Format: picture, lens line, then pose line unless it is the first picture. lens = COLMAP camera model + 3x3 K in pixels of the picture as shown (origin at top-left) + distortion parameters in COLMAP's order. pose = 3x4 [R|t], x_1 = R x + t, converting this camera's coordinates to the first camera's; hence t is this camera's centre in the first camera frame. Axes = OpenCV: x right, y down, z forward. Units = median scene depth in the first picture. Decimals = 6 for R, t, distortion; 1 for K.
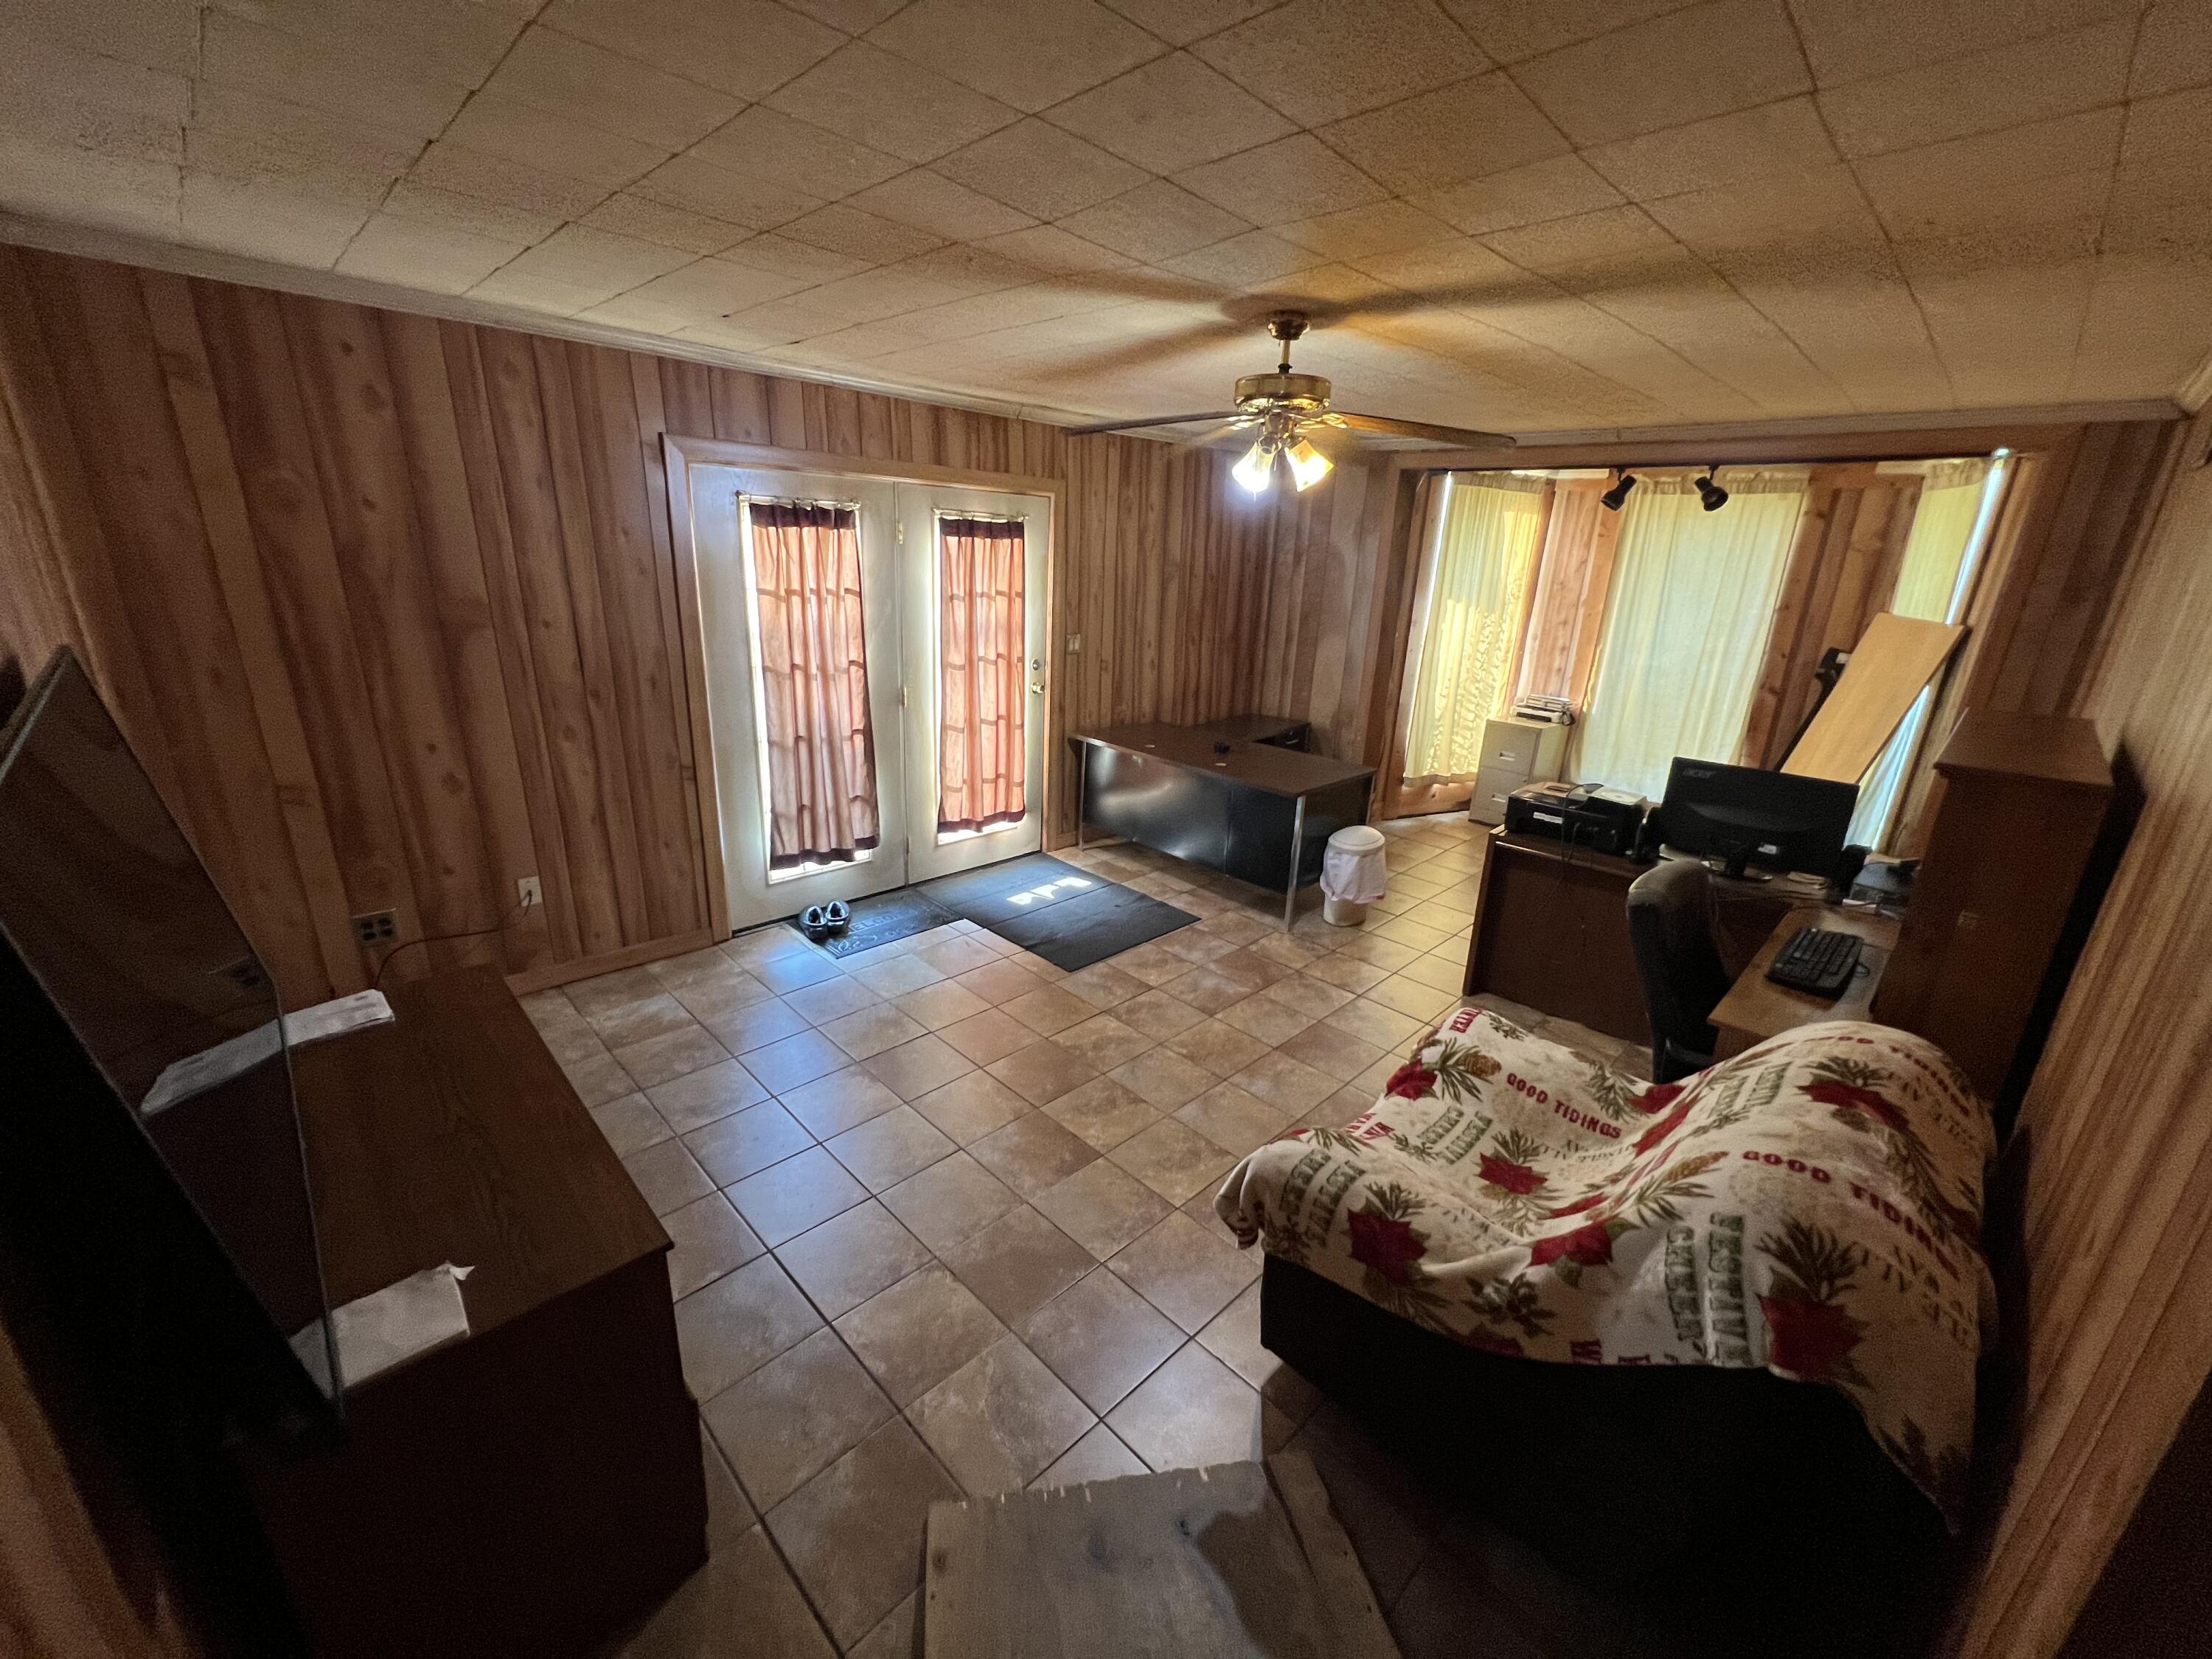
lens RADIAL K [[886.3, 0, 1100.0], [0, 886.3, 825.8], [0, 0, 1]] dist [-0.001924, 0.000228]
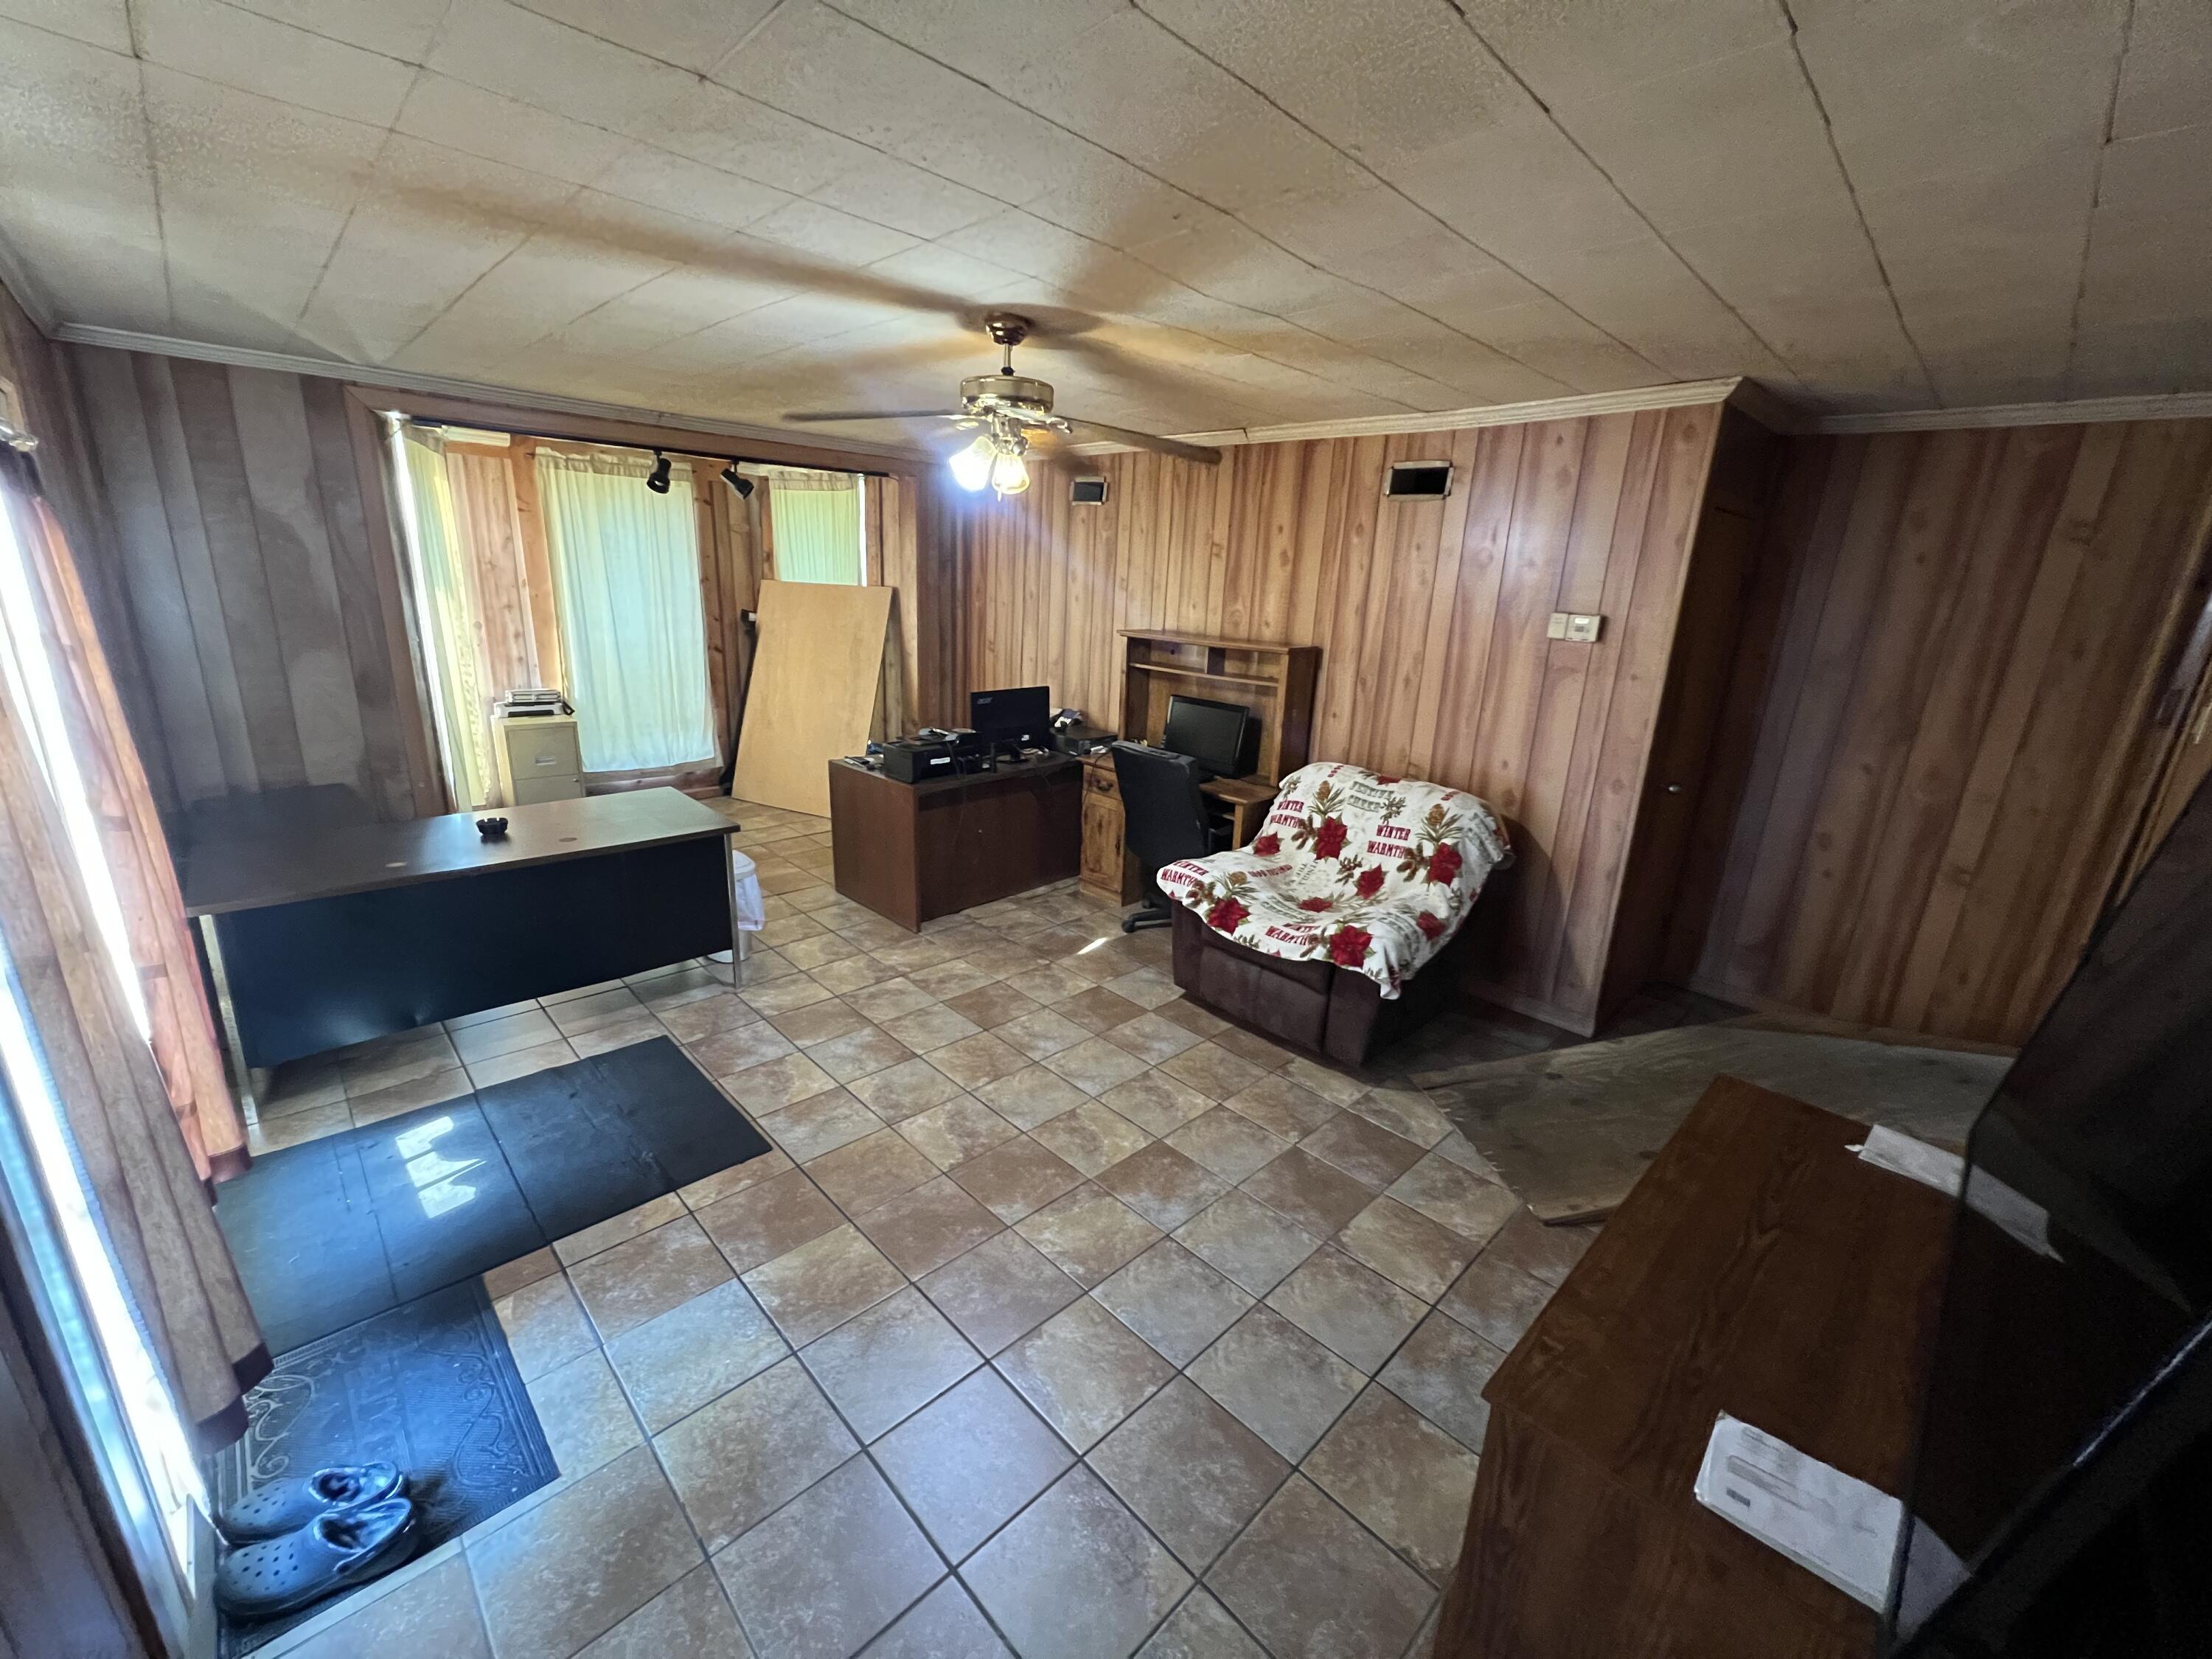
lens RADIAL K [[886.3, 0, 1097.8], [0, 886.3, 833.7], [0, 0, 1]] dist [-0.001924, 0.000228]
pose [[0.011522, -0.317125, 0.948314, -0.596201], [0.266779, 0.914976, 0.302735, -0.199135], [-0.963689, 0.249503, 0.095144, 0.603439]]
